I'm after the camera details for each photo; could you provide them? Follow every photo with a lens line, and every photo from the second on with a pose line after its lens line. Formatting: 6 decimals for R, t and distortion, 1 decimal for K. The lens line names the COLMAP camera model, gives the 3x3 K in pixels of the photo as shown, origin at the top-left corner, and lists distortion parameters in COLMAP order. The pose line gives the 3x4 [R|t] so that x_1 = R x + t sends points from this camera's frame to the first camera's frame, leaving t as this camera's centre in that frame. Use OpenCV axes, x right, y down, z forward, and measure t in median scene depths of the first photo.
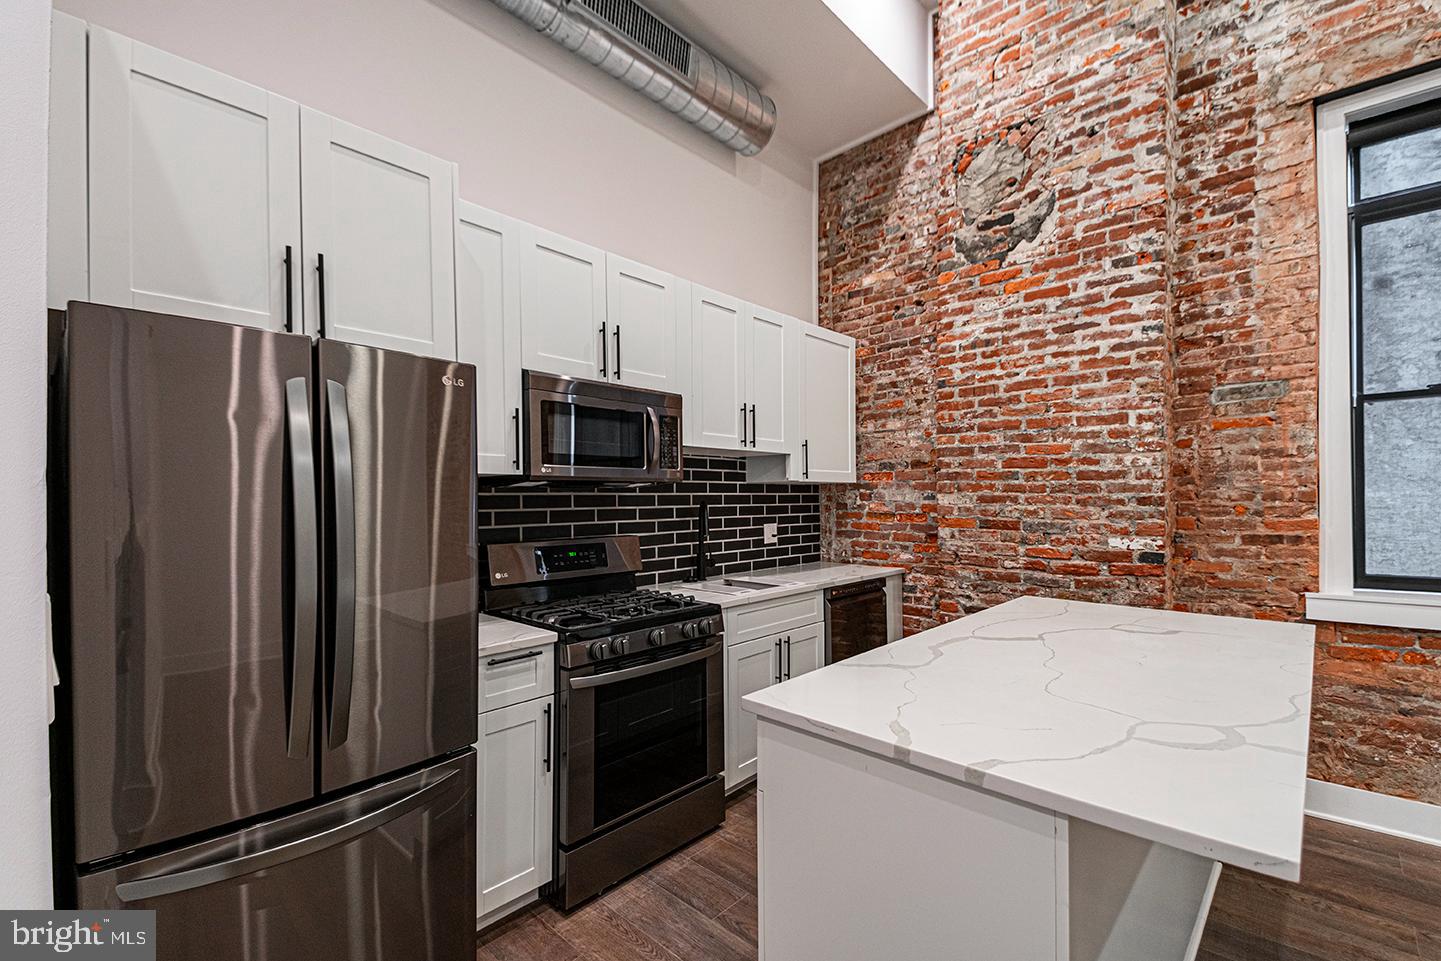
lens RADIAL K [[616.4, 0, 725.8], [0, 616.4, 504.3], [0, 0, 1]] dist [0.017609, -0.014706]
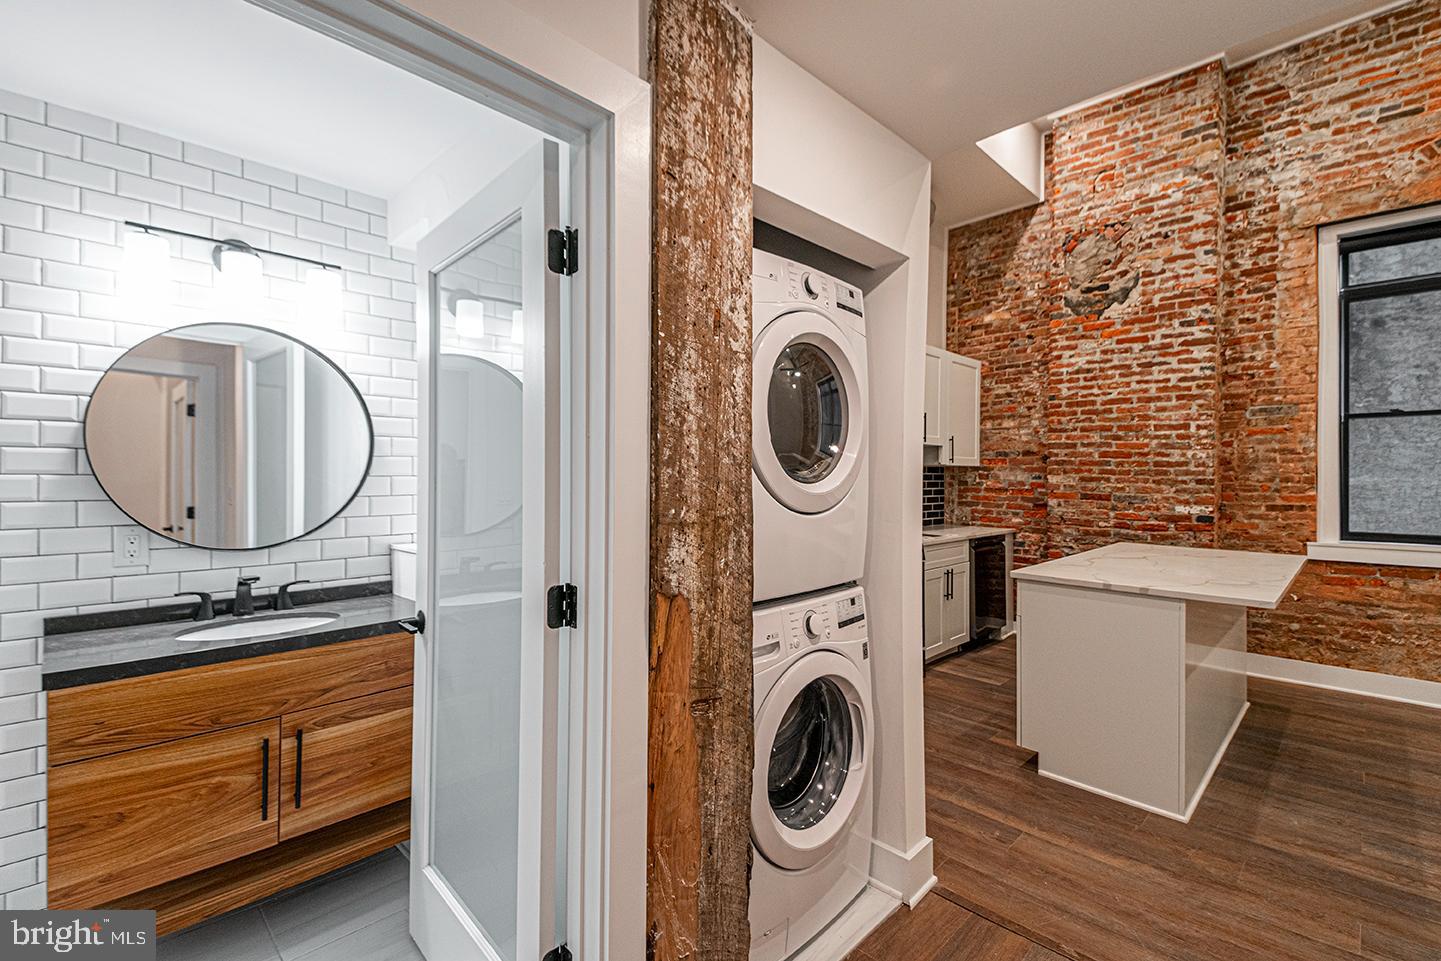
lens RADIAL K [[605.9, 0, 720.5], [0, 605.9, 480.5], [0, 0, 1]] dist [0.000110, -0.009211]
pose [[0.998519, 0.014281, -0.052491, -0.398352], [-0.014448, 0.999892, -0.002805, 0.012530], [0.052445, 0.003559, 0.998617, -0.509195]]
